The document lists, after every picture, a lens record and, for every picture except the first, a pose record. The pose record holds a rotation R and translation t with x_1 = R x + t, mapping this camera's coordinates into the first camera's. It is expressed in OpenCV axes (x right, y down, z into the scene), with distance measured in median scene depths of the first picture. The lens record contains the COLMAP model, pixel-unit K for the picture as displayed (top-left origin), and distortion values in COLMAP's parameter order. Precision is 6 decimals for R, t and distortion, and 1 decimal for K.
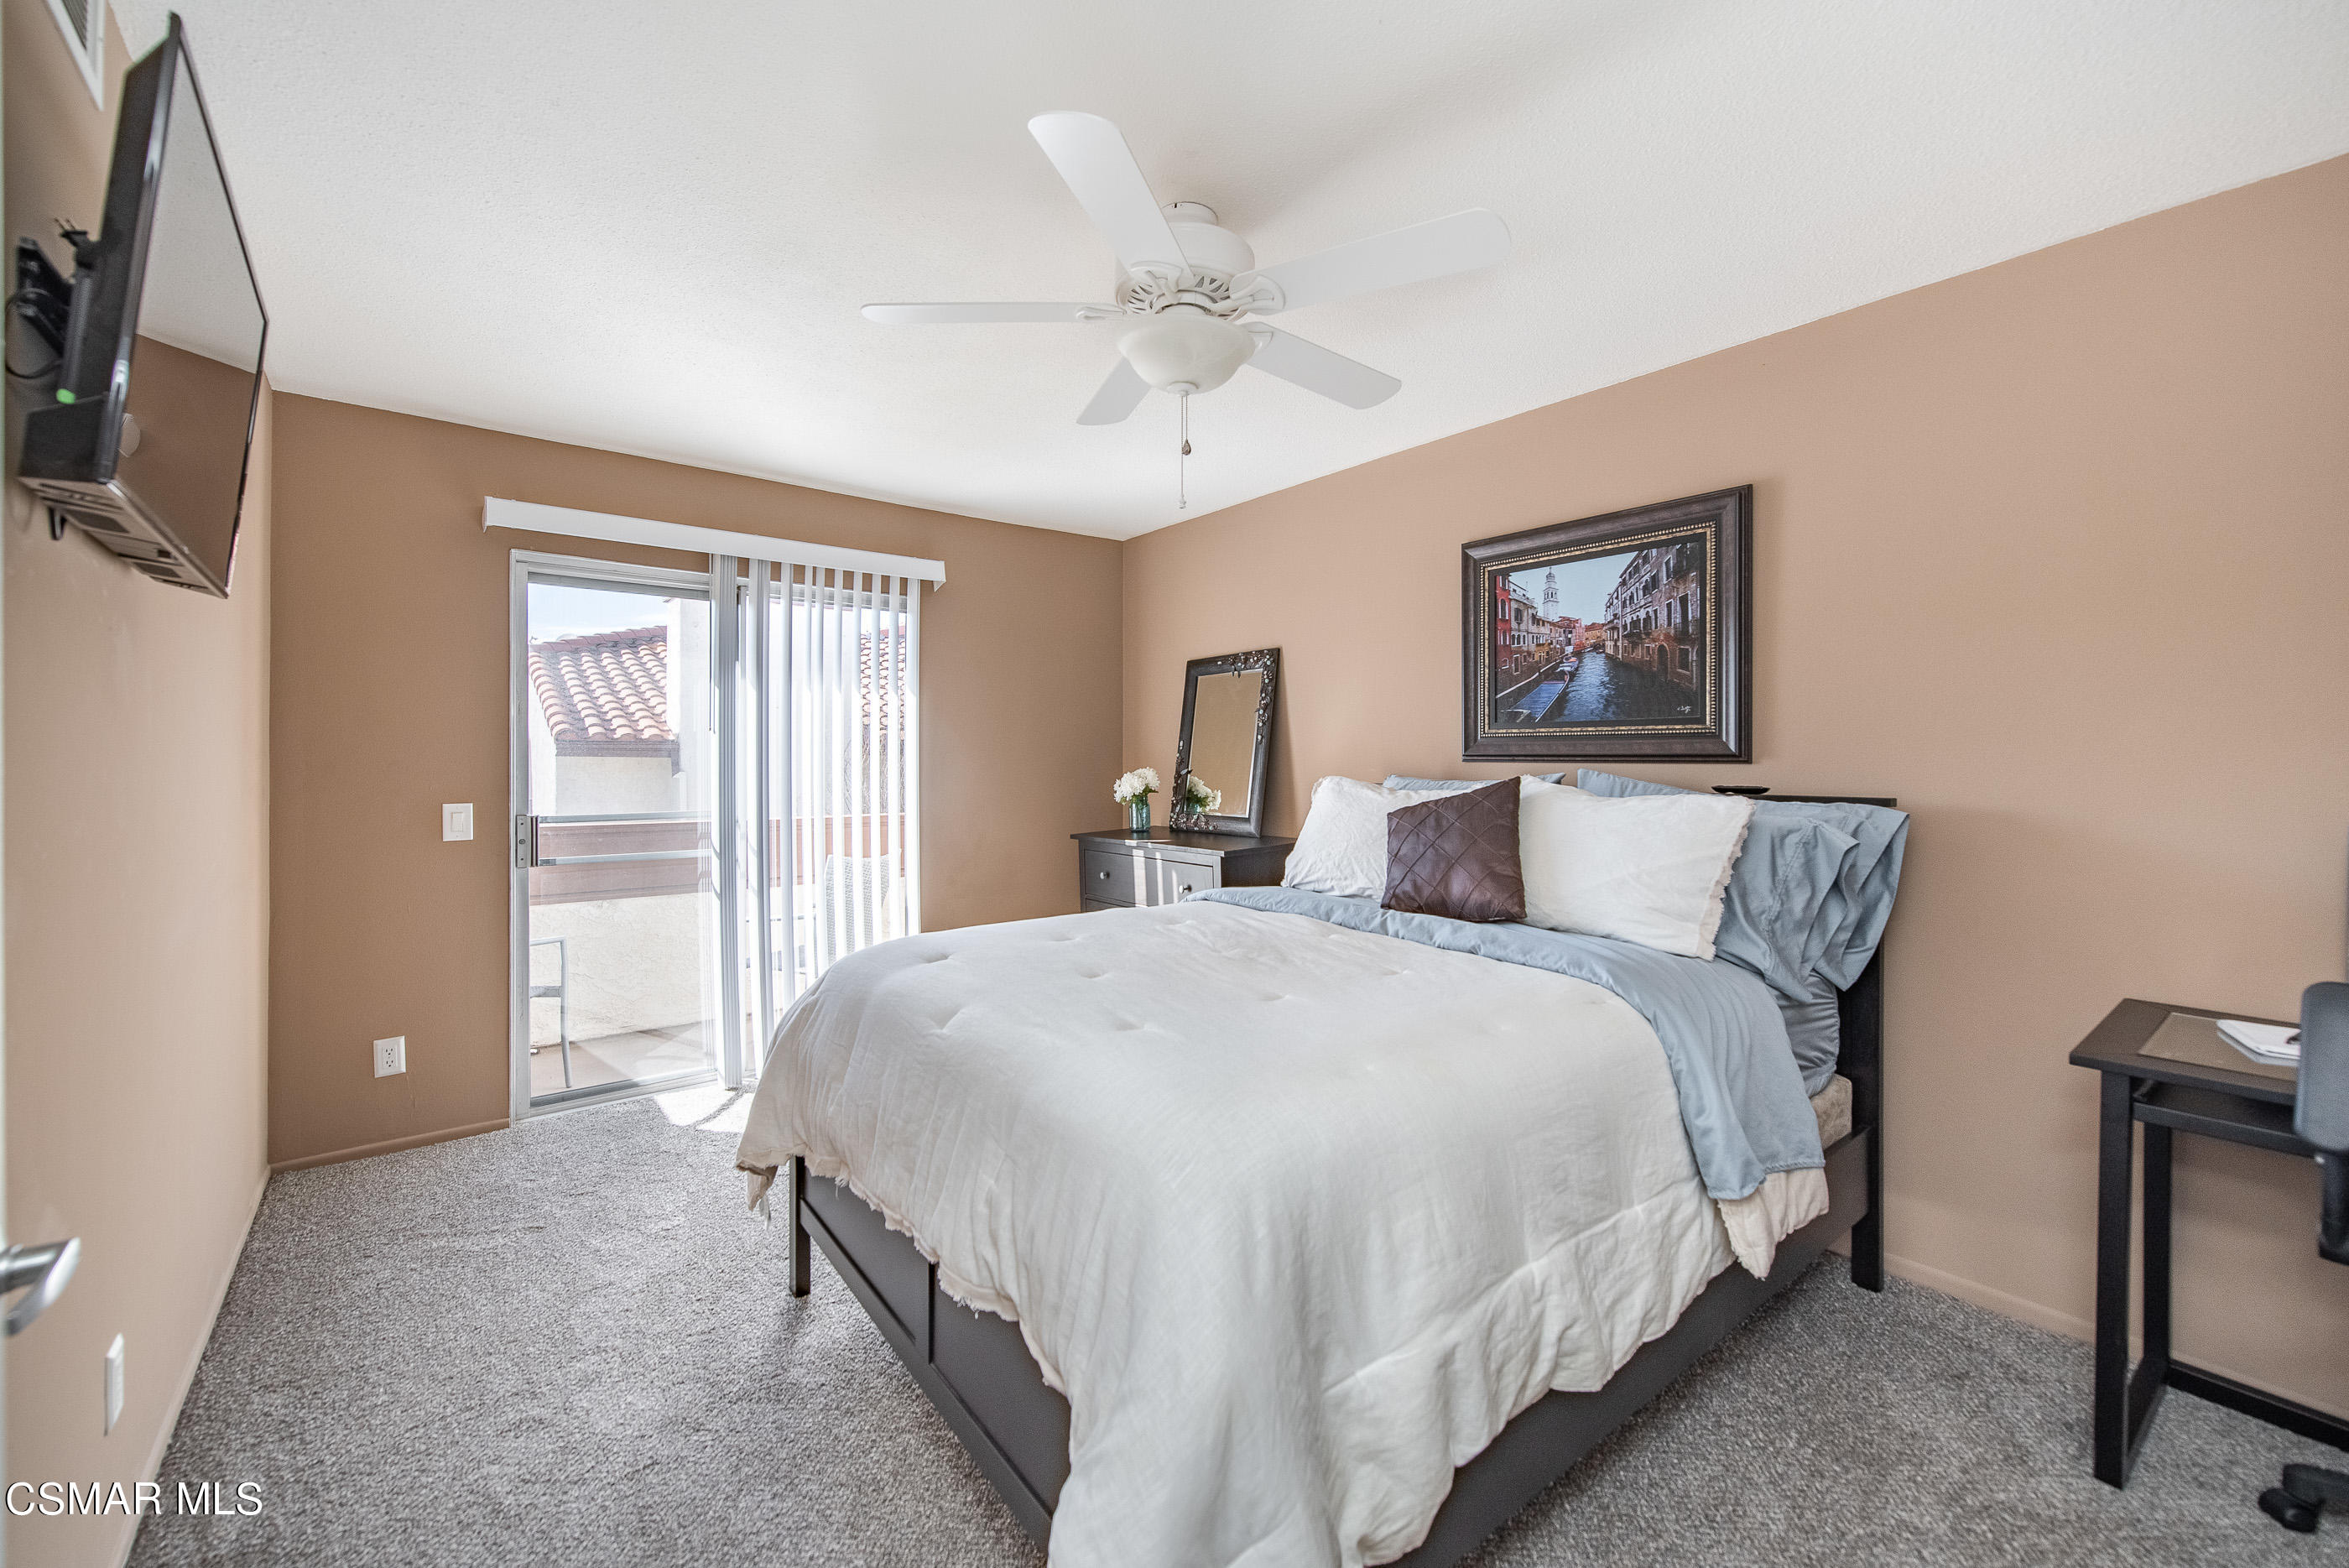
lens RADIAL K [[923.9, 0, 1181.4], [0, 923.9, 795.1], [0, 0, 1]] dist [0.011514, -0.005096]
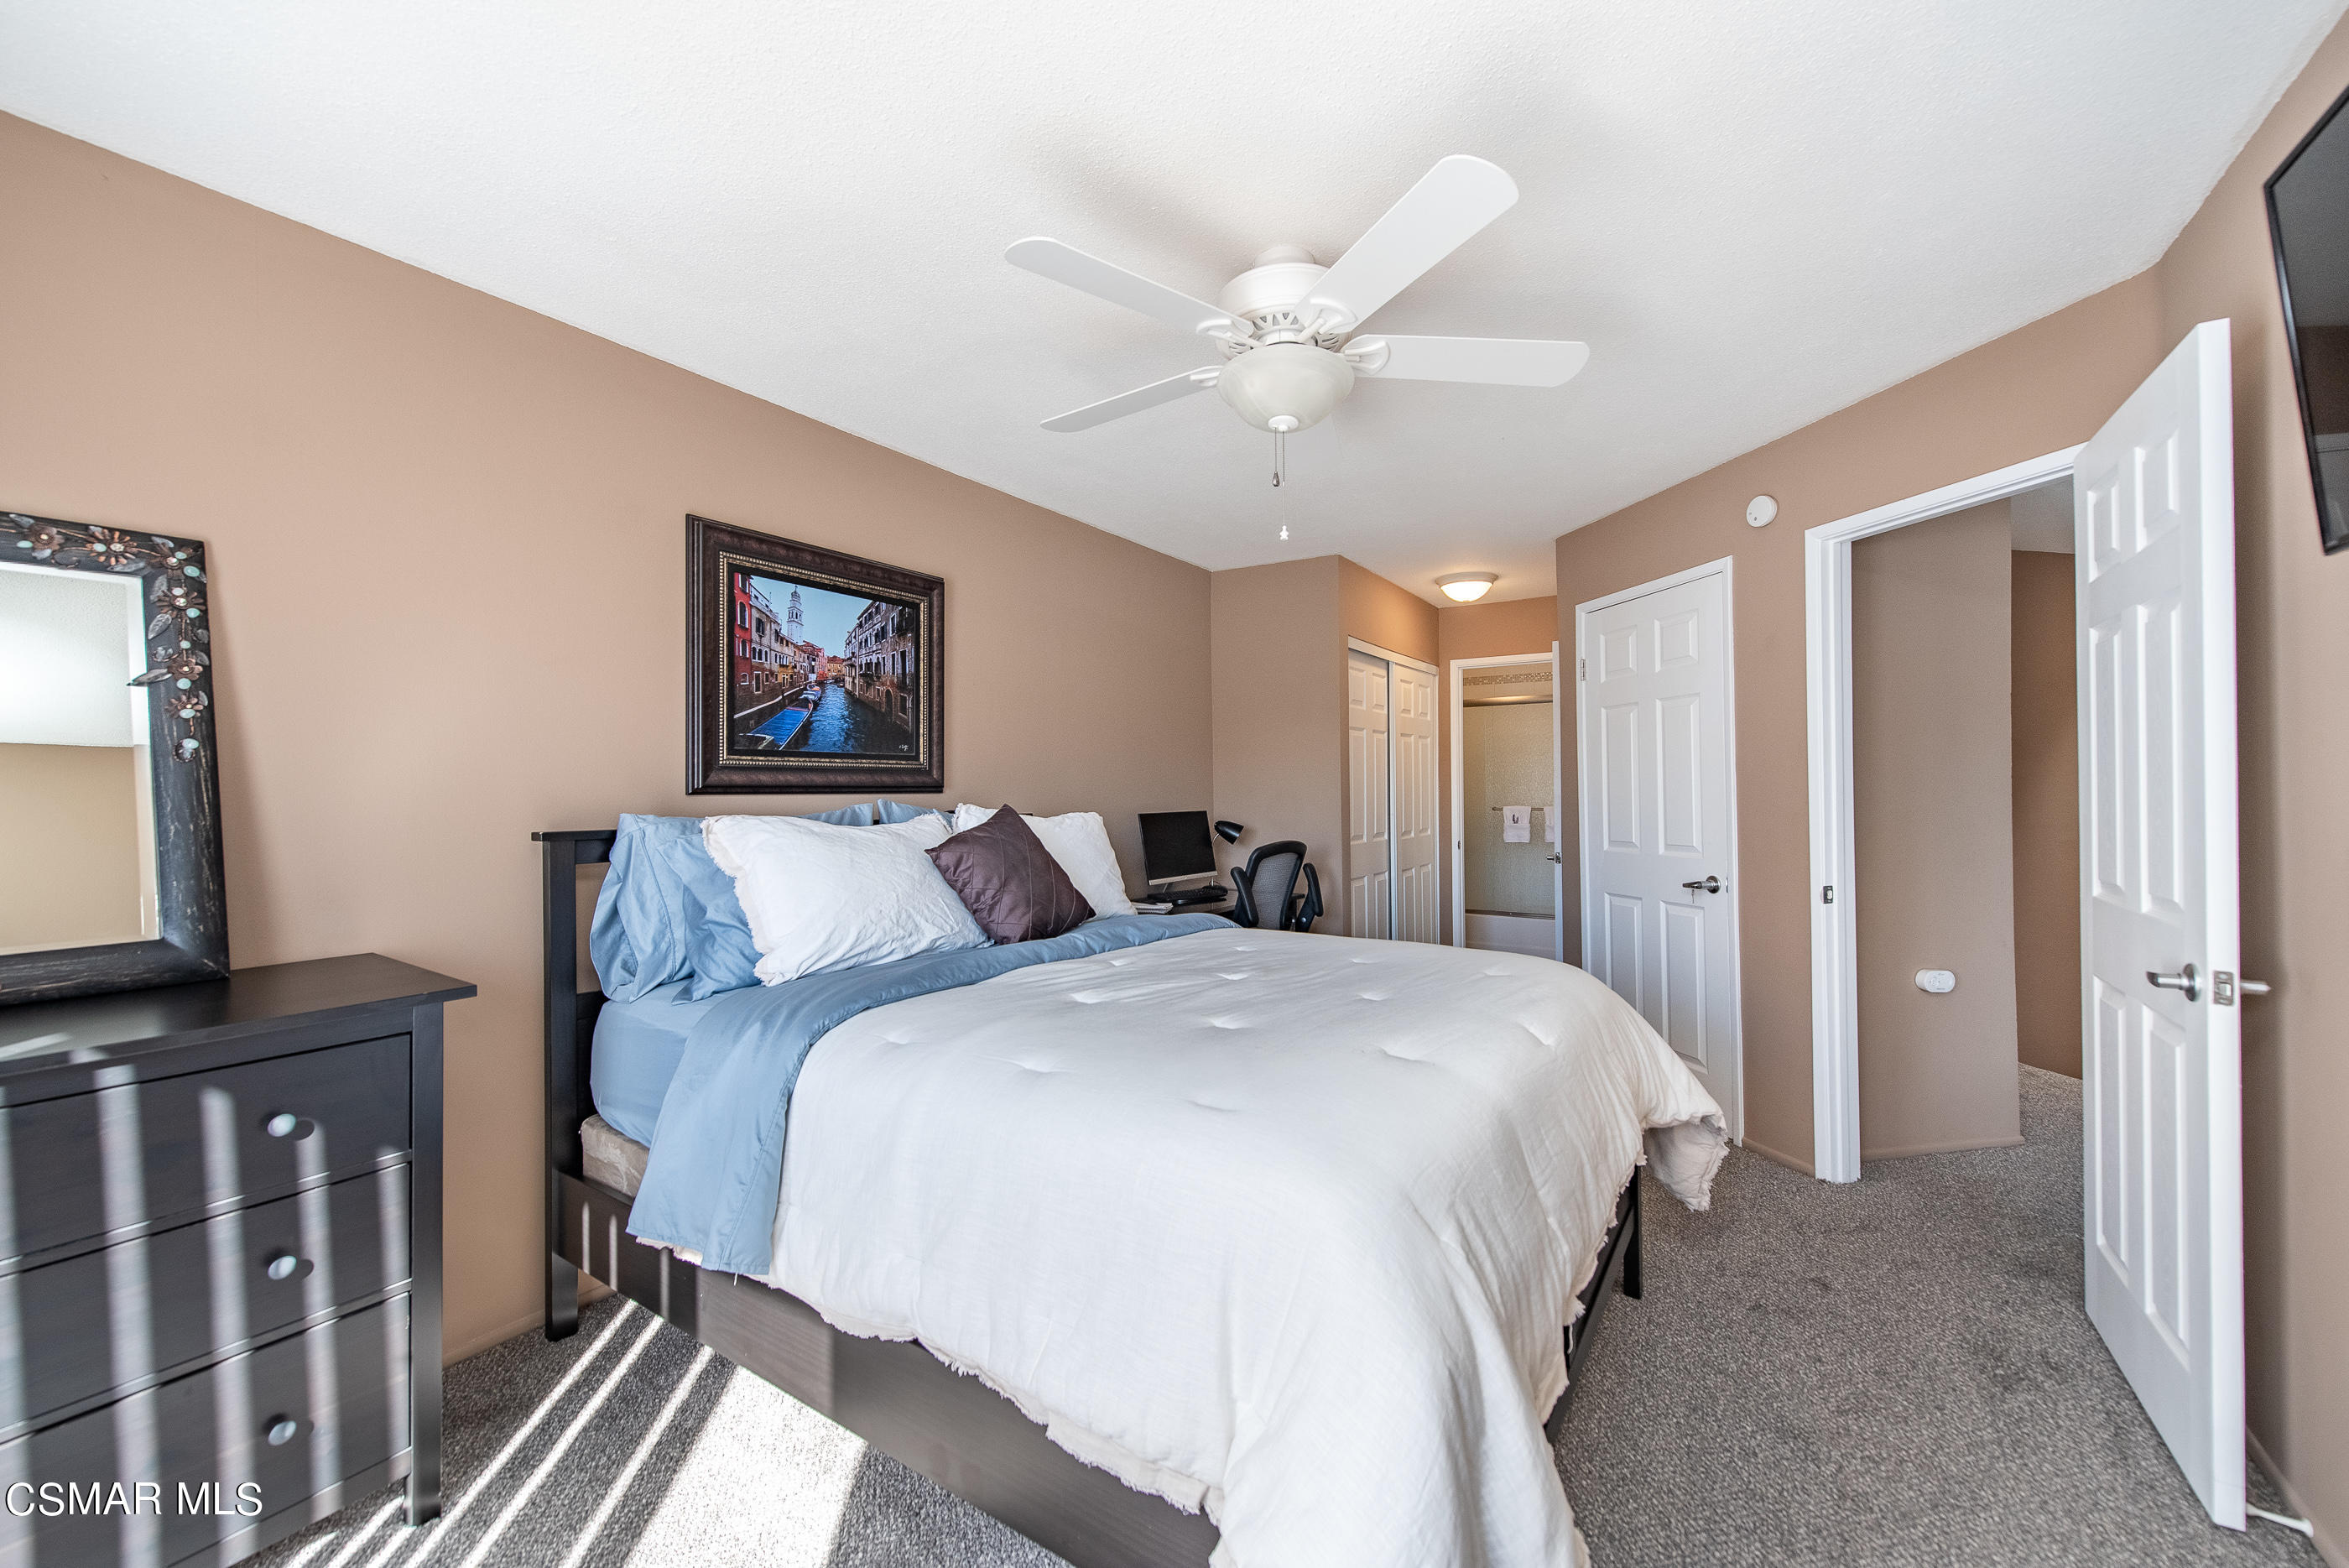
lens RADIAL K [[923.9, 0, 1181.4], [0, 923.9, 795.1], [0, 0, 1]] dist [0.011514, -0.005096]
pose [[-0.309250, 0.002702, 0.950977, -0.615363], [0.052087, 0.998543, 0.014101, -0.028748], [-0.949553, 0.053894, -0.308940, 0.942417]]
